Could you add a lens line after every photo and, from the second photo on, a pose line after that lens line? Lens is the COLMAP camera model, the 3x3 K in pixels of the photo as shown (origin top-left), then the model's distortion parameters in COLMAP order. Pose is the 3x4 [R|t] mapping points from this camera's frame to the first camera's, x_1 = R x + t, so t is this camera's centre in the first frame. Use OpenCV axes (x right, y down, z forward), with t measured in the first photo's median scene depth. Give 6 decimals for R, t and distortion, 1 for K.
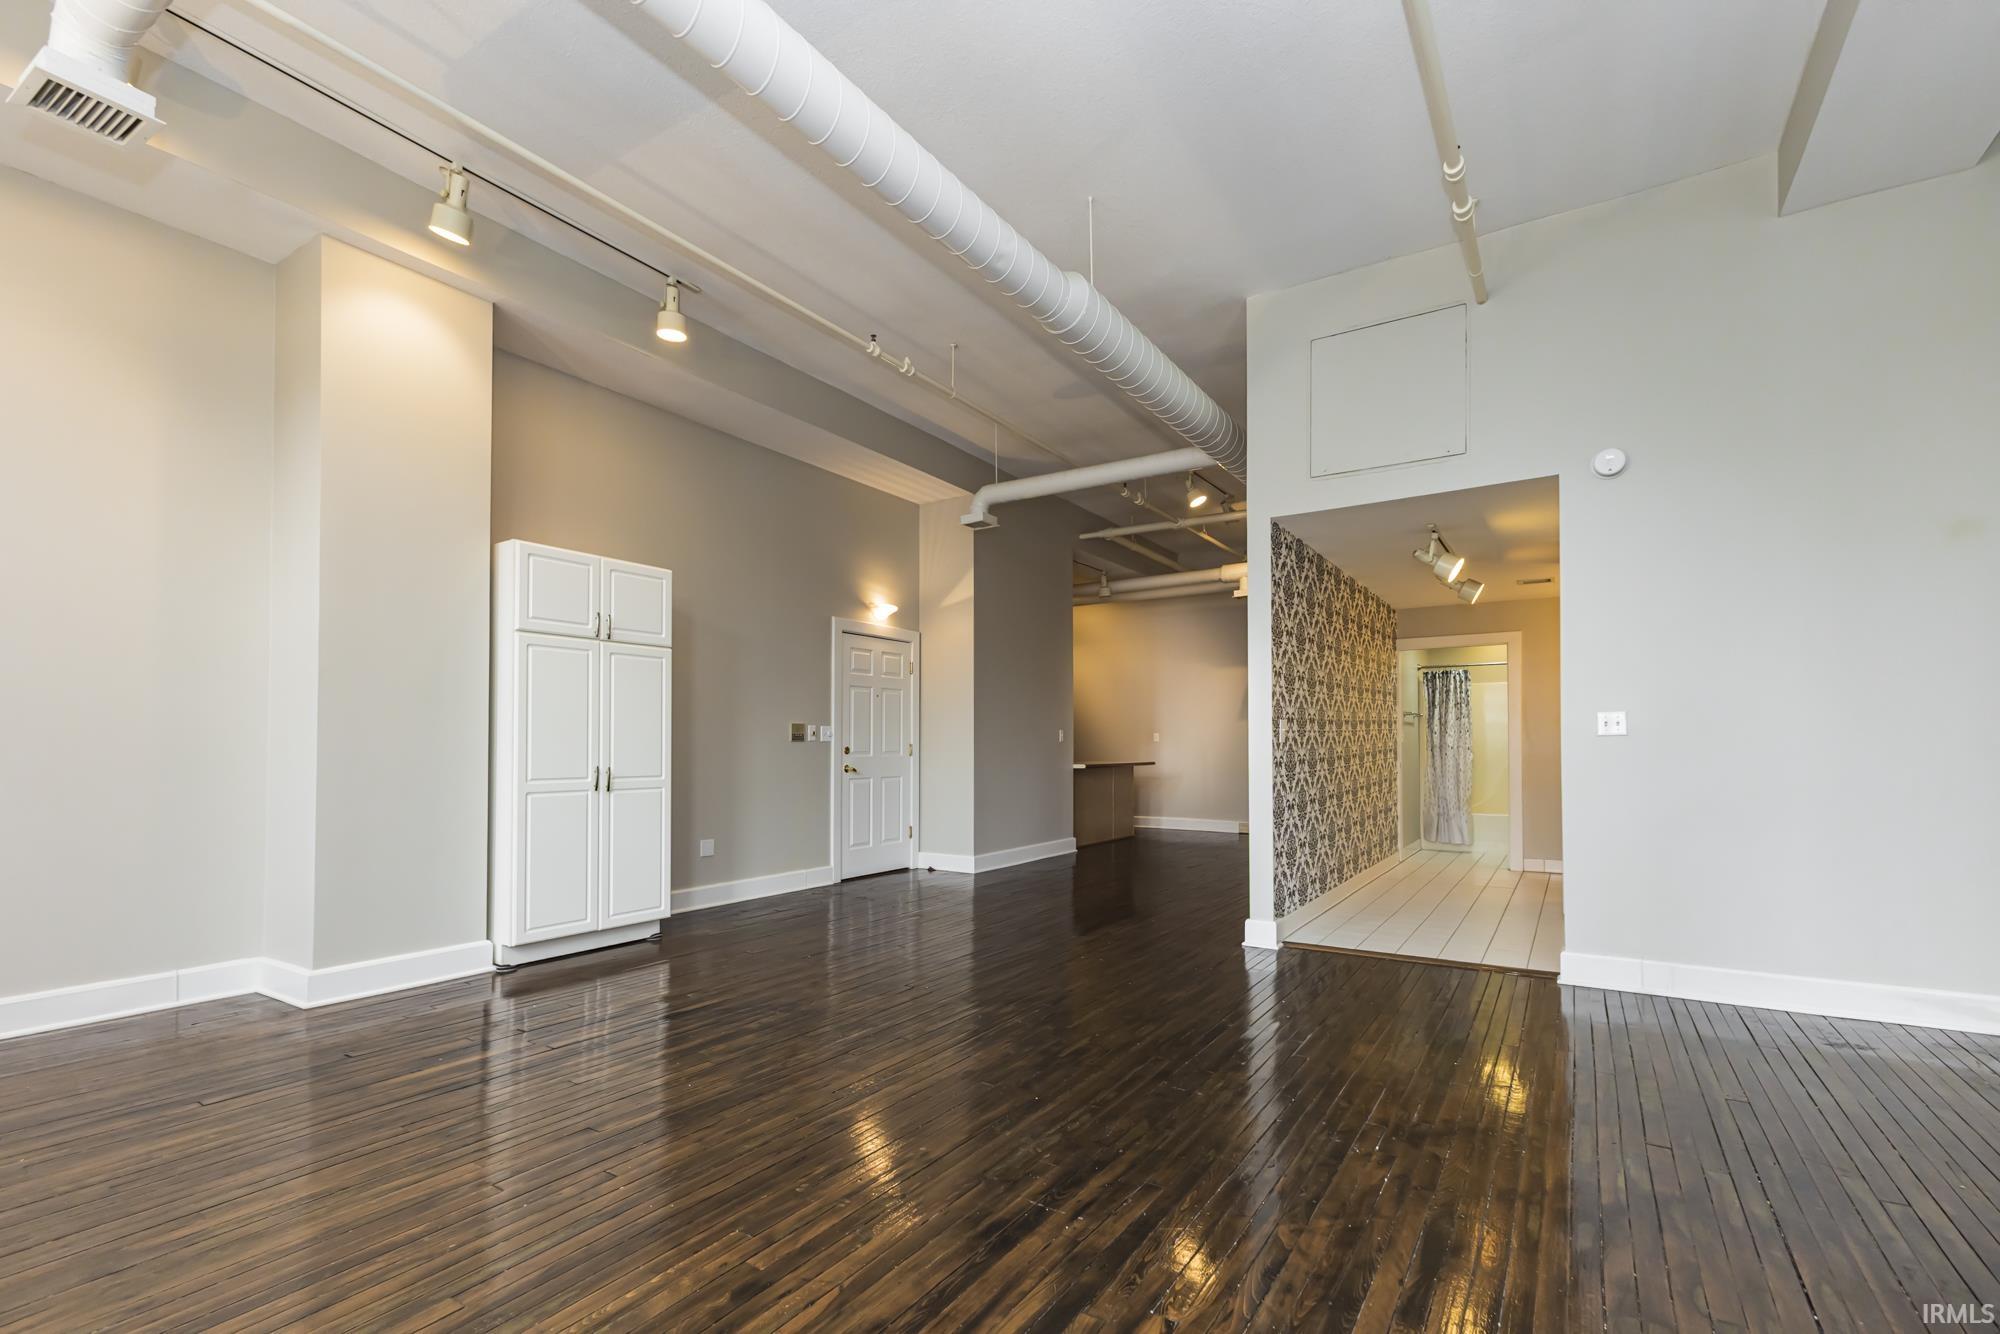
lens RADIAL K [[885.3, 0, 949.1], [0, 885.3, 736.0], [0, 0, 1]] dist [0.010872, -0.000530]
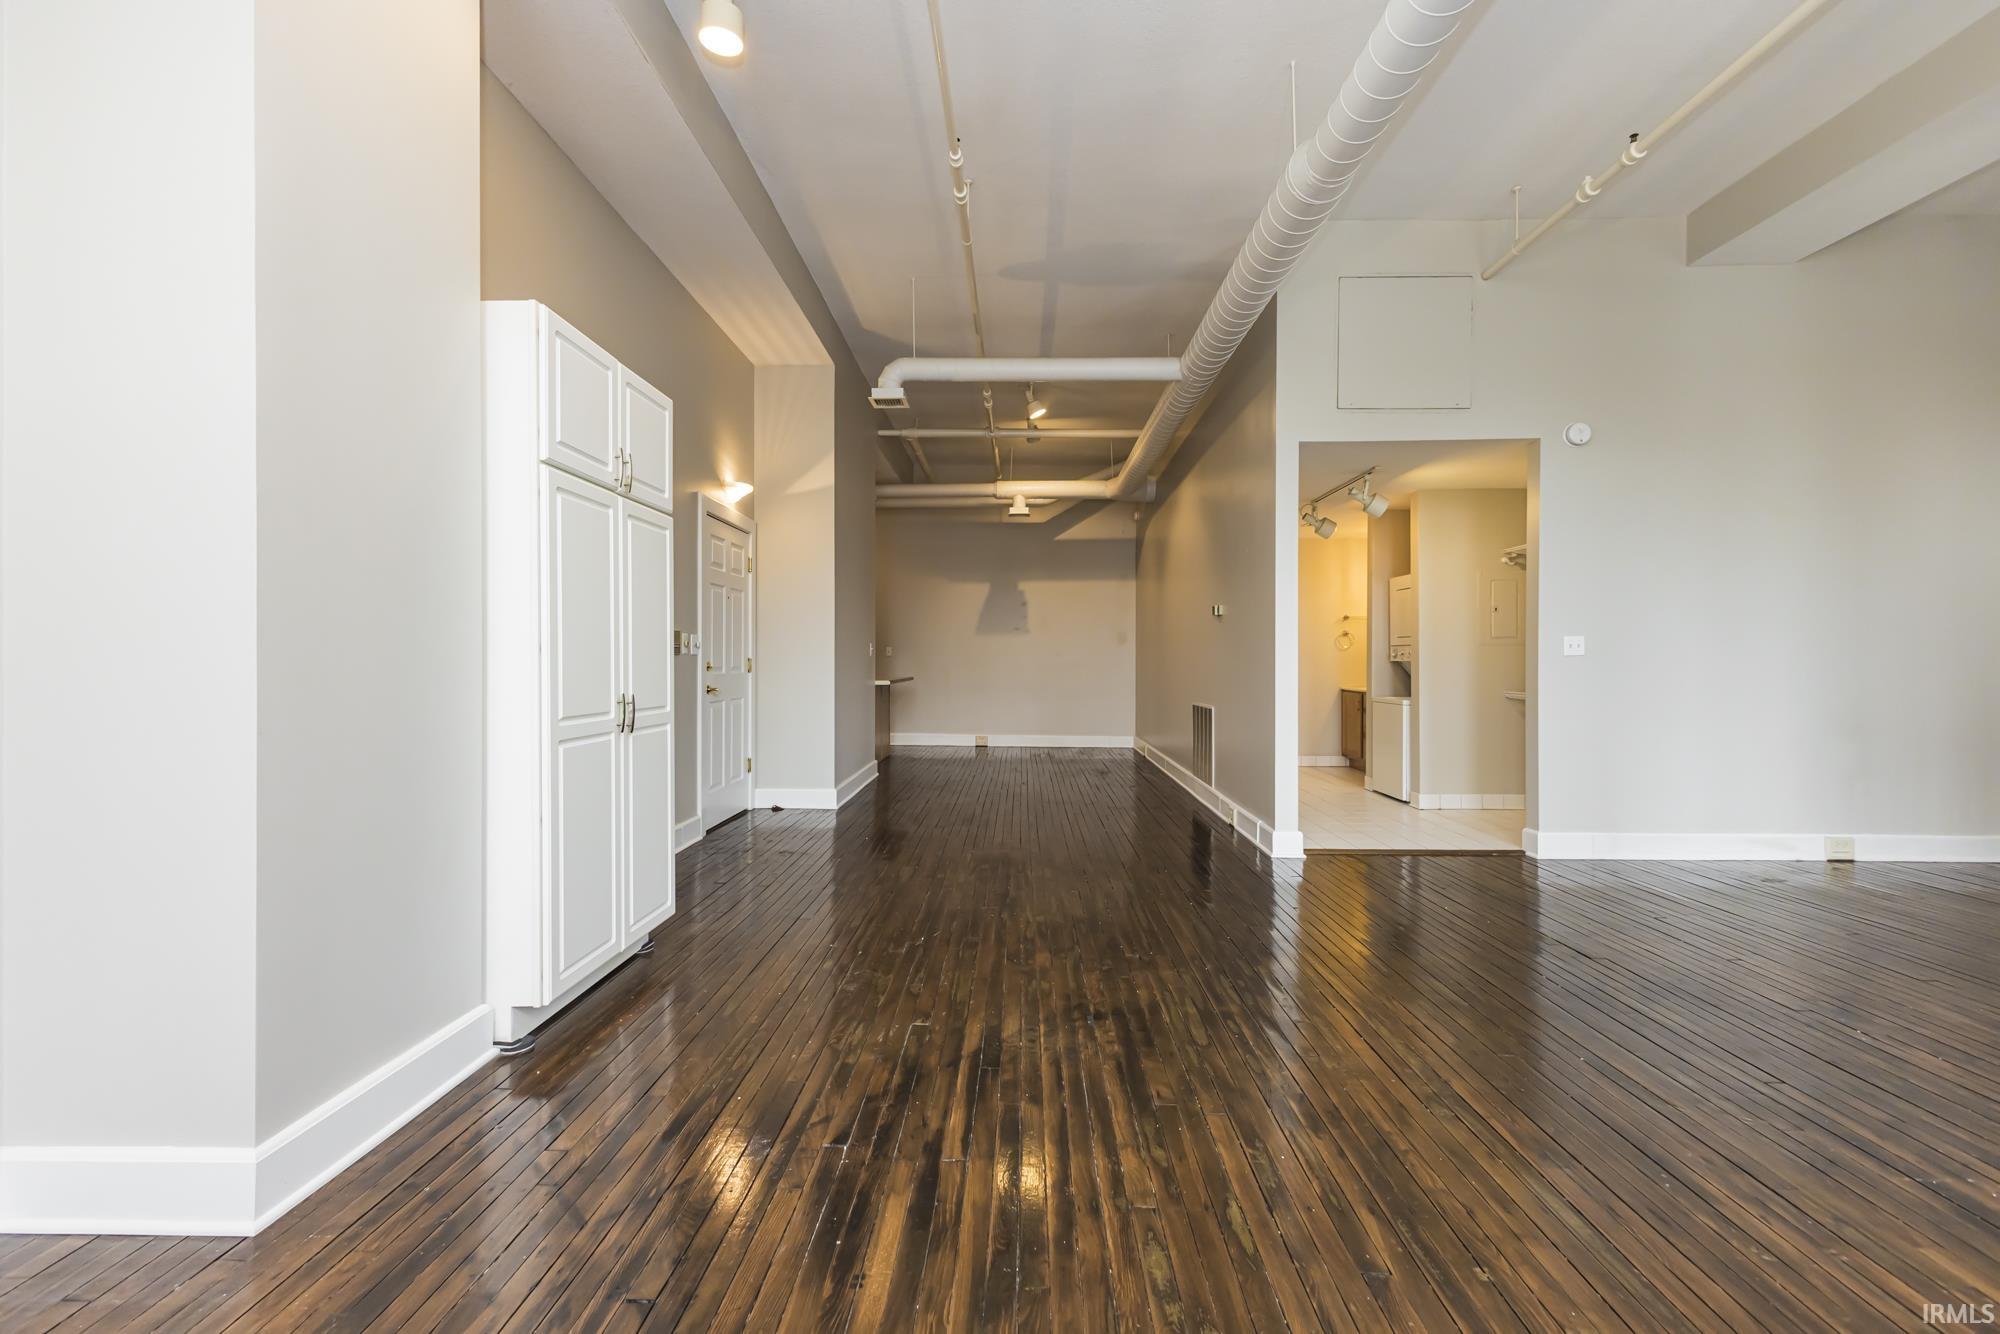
lens RADIAL K [[885.3, 0, 993.0], [0, 885.3, 673.6], [0, 0, 1]] dist [0.010872, -0.000530]
pose [[0.841925, -0.005094, 0.539571, -0.347719], [-0.009814, 0.999645, 0.024751, 0.001006], [-0.539505, -0.026133, 0.841577, 0.223645]]
